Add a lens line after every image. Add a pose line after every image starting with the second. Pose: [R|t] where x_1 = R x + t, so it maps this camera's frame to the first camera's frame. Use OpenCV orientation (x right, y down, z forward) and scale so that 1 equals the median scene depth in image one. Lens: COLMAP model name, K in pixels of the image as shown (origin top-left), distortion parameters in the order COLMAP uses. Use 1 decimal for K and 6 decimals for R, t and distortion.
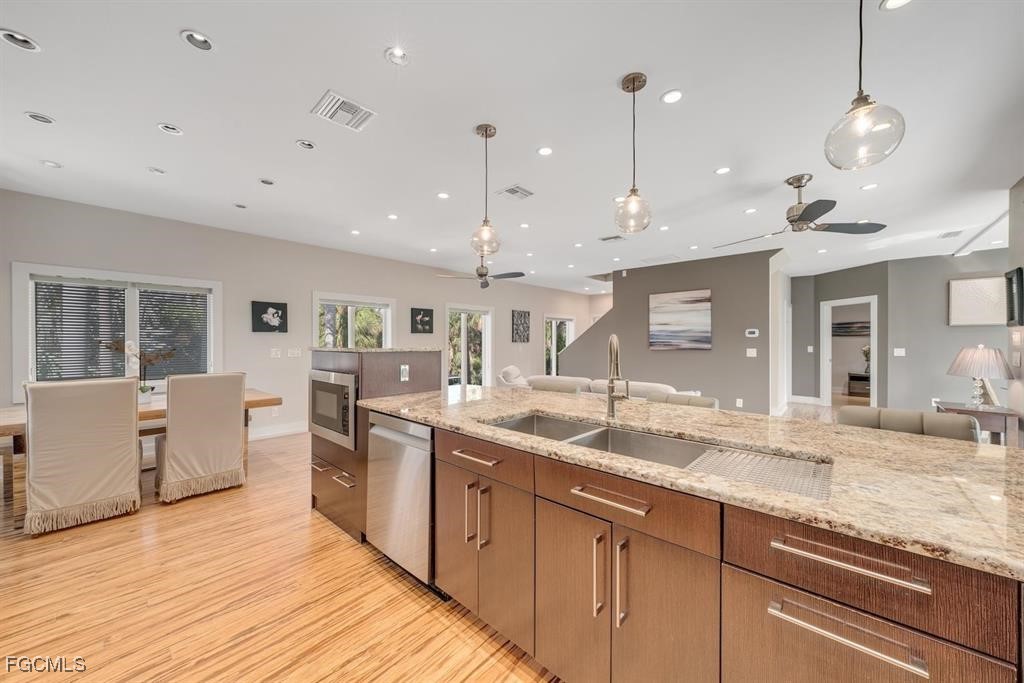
lens RADIAL K [[371.1, 0, 491.4], [0, 371.1, 343.2], [0, 0, 1]] dist [-0.007186, 0.001133]
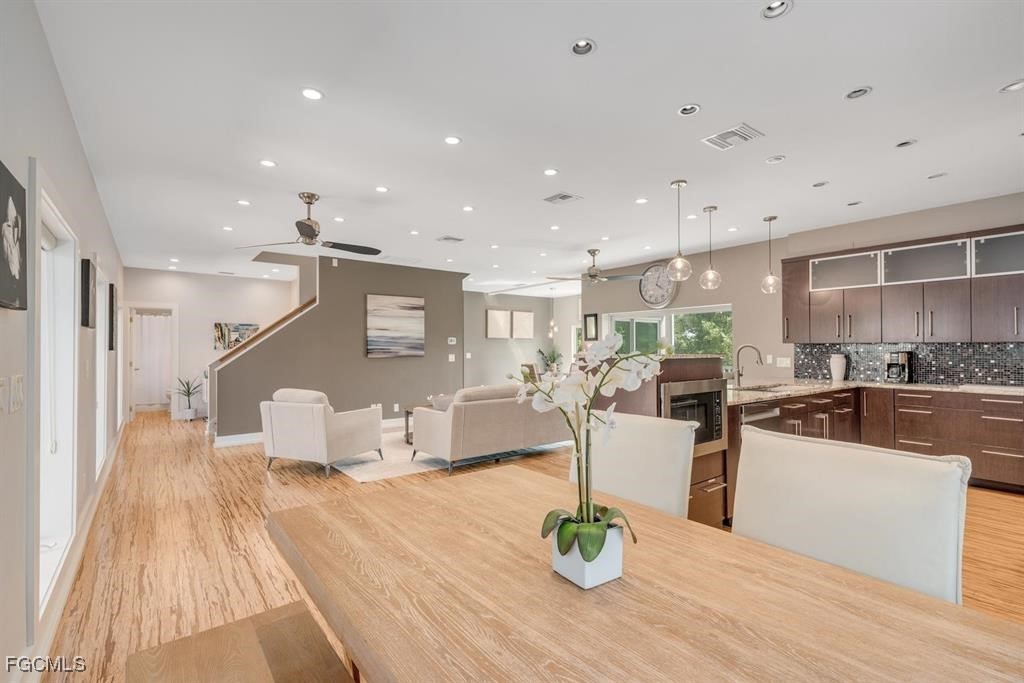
lens RADIAL K [[481.7, 0, 513.2], [0, 481.7, 343.8], [0, 0, 1]] dist [0.017758, -0.002178]
pose [[0.162046, 0.006248, 0.986763, -0.638463], [0.005768, 0.999957, -0.007278, -0.005212], [-0.986766, 0.006872, 0.162003, 0.479590]]
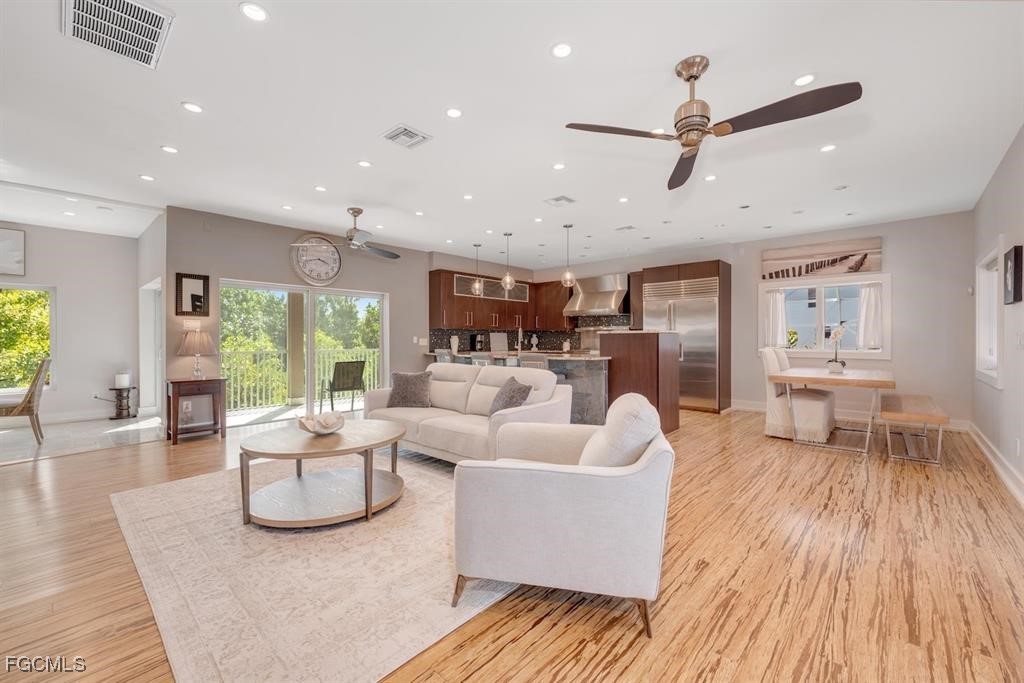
lens RADIAL K [[417.1, 0, 517.4], [0, 417.1, 342.9], [0, 0, 1]] dist [0.000658, 0.001143]
pose [[-0.999634, 0.000554, -0.027050, 0.137358], [0.000260, 0.999941, 0.010880, 0.016500], [0.027055, 0.010869, -0.999575, 1.220514]]
